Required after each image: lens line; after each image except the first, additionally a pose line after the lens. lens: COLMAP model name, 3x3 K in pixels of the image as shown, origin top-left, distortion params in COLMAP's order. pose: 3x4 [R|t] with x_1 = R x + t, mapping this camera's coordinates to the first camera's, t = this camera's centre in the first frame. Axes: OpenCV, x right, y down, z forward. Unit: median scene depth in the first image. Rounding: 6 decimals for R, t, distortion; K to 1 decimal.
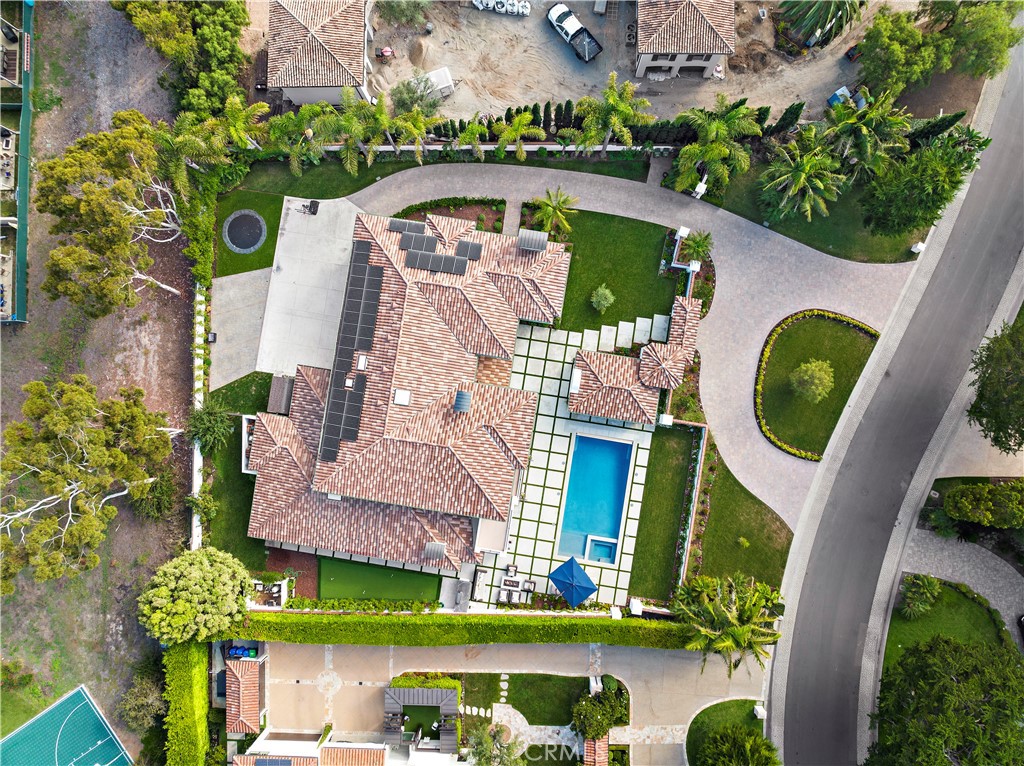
lens RADIAL K [[725.0, 0, 515.9], [0, 725.0, 378.8], [0, 0, 1]] dist [-0.037506, -0.005500]
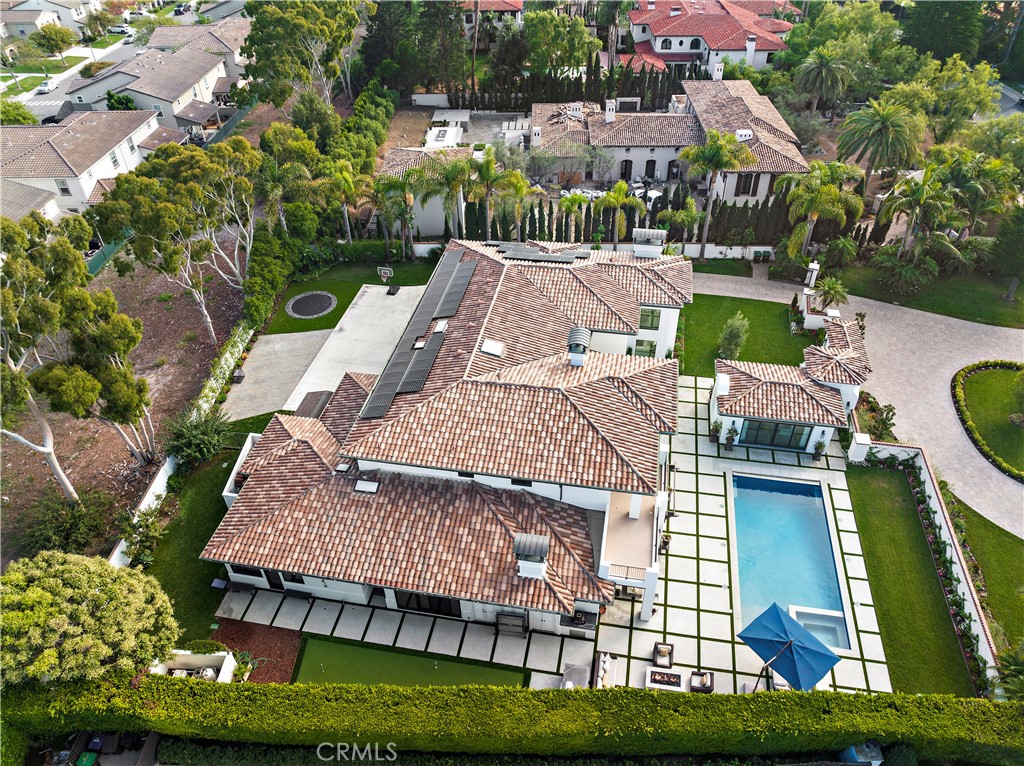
lens RADIAL K [[725.0, 0, 515.9], [0, 725.0, 378.8], [0, 0, 1]] dist [-0.037506, -0.005500]
pose [[0.999666, 0.019803, -0.016579, -0.109406], [-0.025426, 0.642012, -0.766272, 0.543175], [-0.004531, 0.766438, 0.642302, 0.504794]]
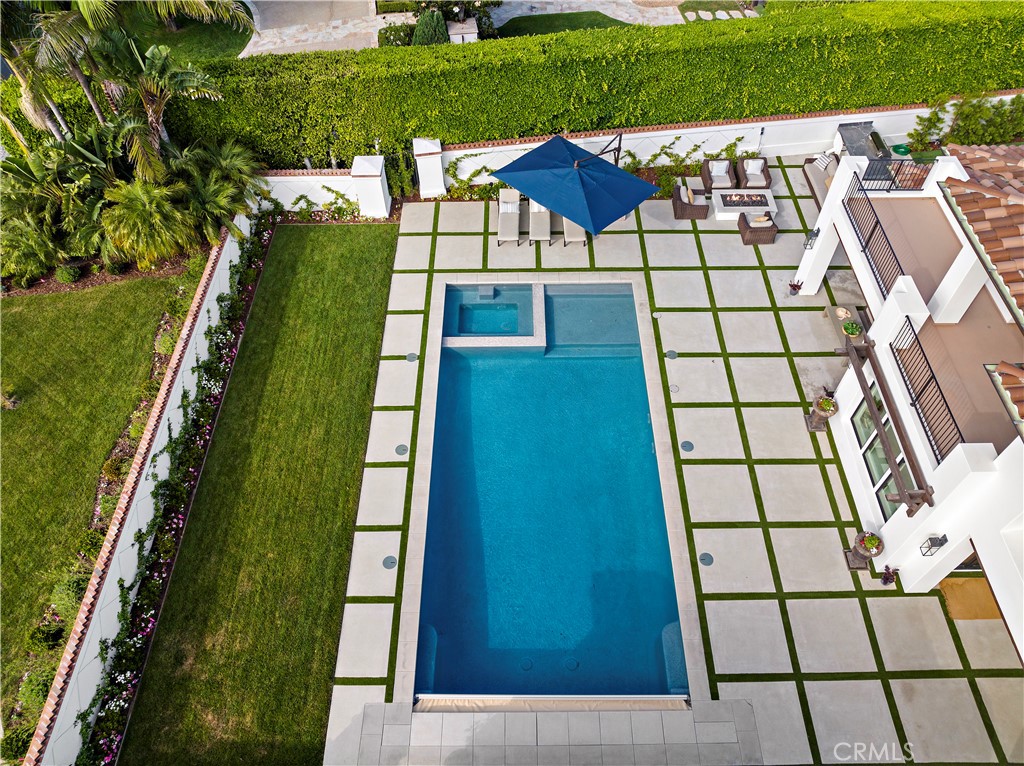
lens RADIAL K [[725.0, 0, 515.9], [0, 725.0, 378.8], [0, 0, 1]] dist [-0.037506, -0.005500]
pose [[-0.987127, 0.144560, -0.068430, 0.134159], [-0.155462, -0.766716, 0.622879, 0.026534], [0.037577, 0.625499, 0.779320, 0.785598]]
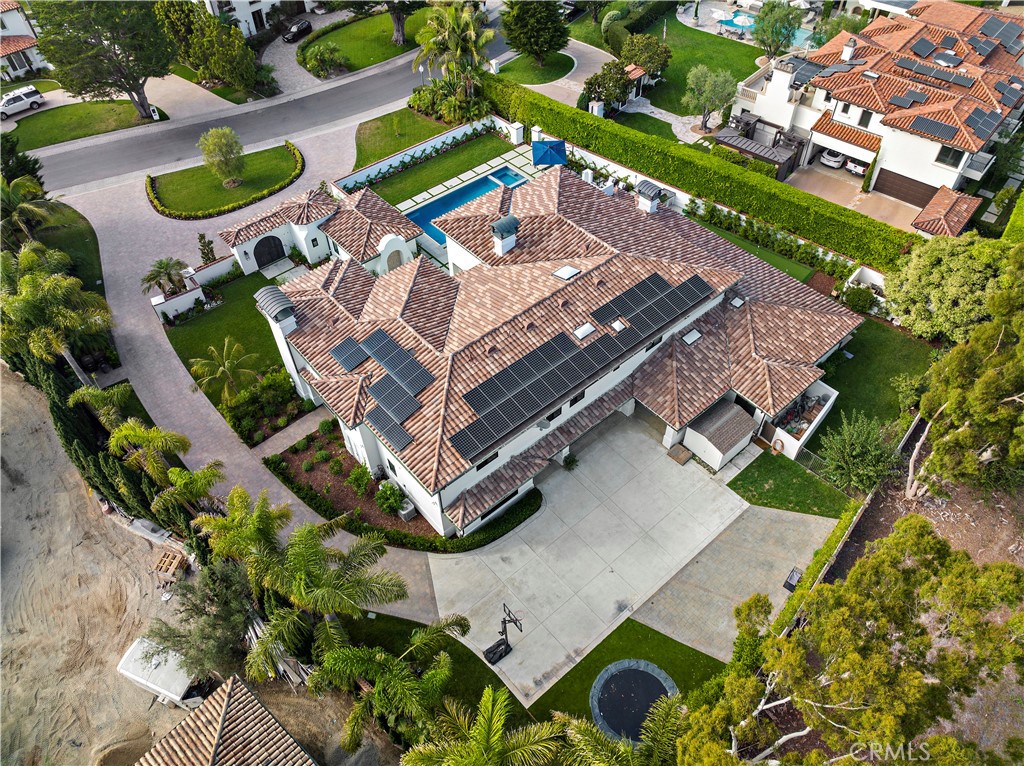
lens RADIAL K [[725.0, 0, 515.9], [0, 725.0, 378.8], [0, 0, 1]] dist [-0.037506, -0.005500]
pose [[-0.761866, -0.454603, 0.461407, -0.448876], [0.647170, -0.563971, 0.512940, -0.391493], [0.027037, 0.689401, 0.723876, 0.499447]]
